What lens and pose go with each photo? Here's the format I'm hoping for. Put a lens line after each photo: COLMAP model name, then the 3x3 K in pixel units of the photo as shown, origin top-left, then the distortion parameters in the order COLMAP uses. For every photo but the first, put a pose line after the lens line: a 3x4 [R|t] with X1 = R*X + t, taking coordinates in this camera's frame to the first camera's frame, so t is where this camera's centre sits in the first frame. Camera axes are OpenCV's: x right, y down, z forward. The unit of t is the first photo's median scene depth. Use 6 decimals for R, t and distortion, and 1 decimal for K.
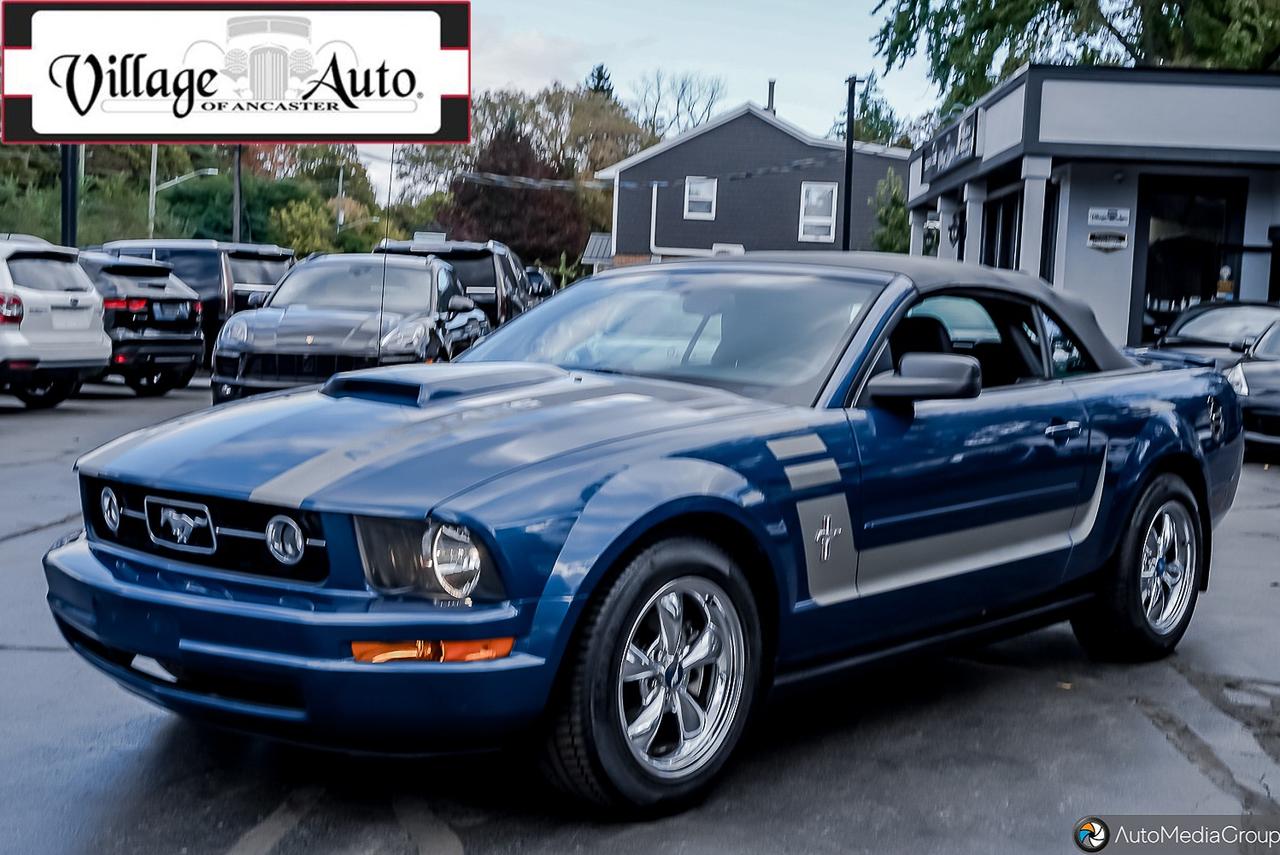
lens RADIAL K [[1579.6, 0, 637.7], [0, 1579.6, 432.0], [0, 0, 1]] dist [-0.042496, 0.000000]
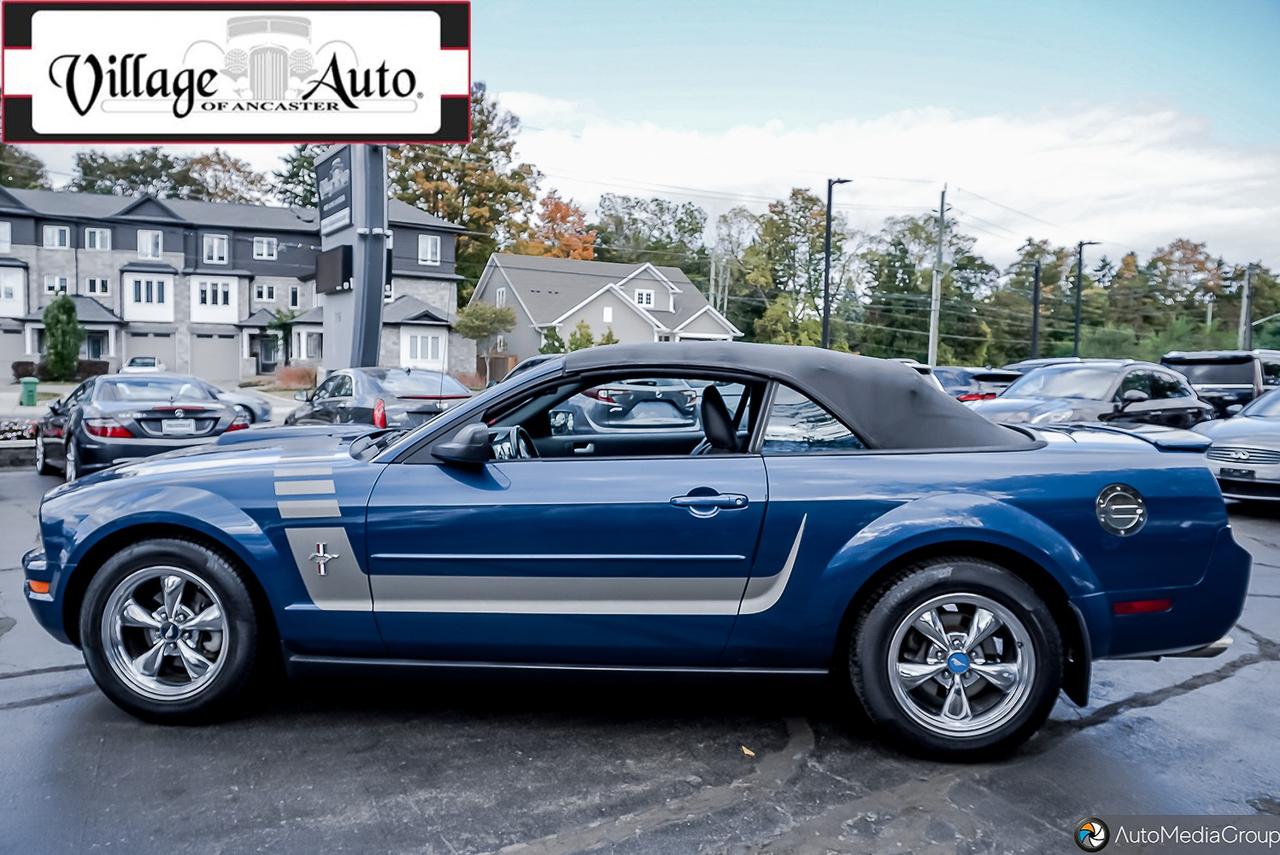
lens RADIAL K [[880.3, 0, 643.3], [0, 880.3, 434.7], [0, 0, 1]] dist [-0.056063, 0.027450]
pose [[0.649983, 0.029900, -0.759360, 0.819387], [-0.059914, 0.998132, -0.011982, -0.042470], [0.757583, 0.053285, 0.650560, 0.703288]]
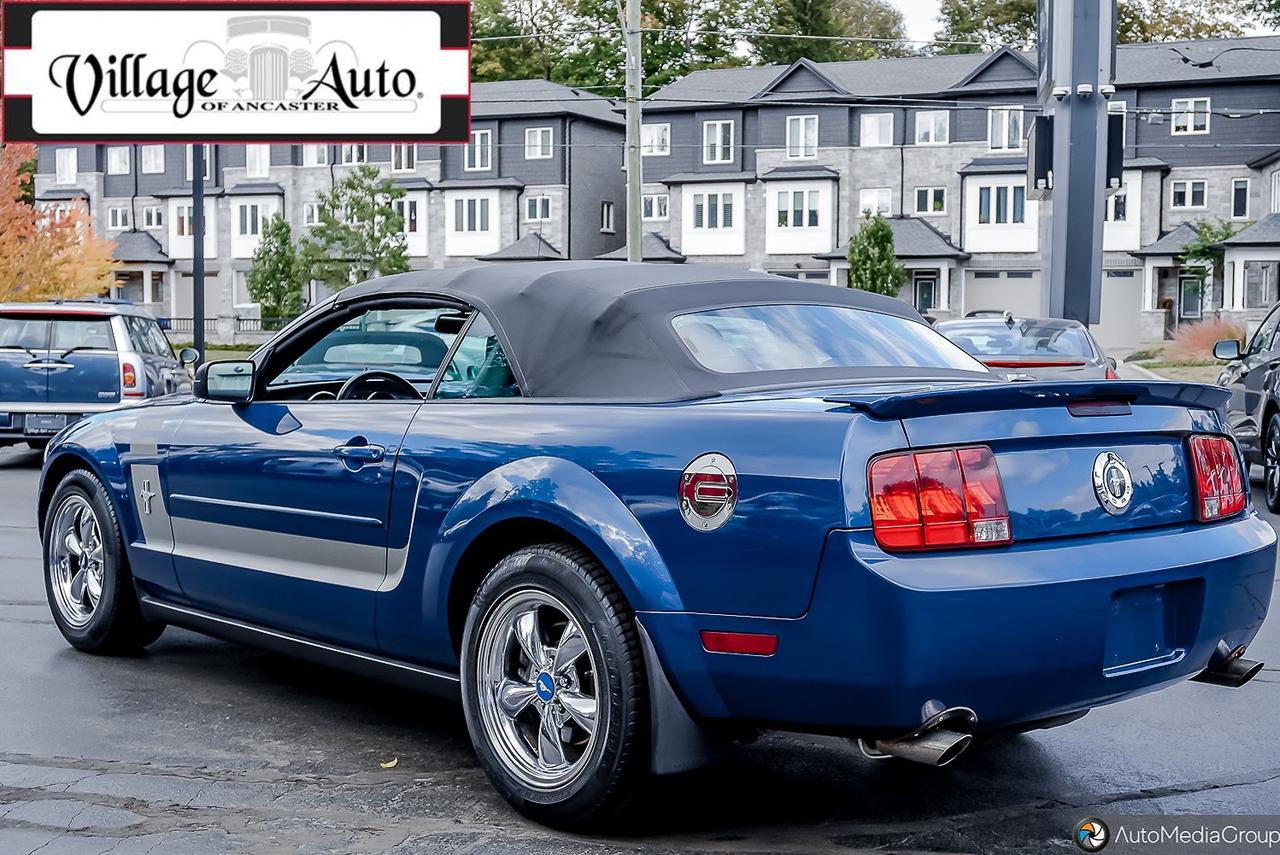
lens RADIAL K [[1596.5, 0, 634.3], [0, 1596.5, 425.1], [0, 0, 1]] dist [-0.015030, 0.000000]
pose [[-0.056605, 0.029395, -0.997964, 1.369165], [-0.092704, 0.995093, 0.034569, -0.072566], [0.994083, 0.094472, -0.053602, 1.425632]]
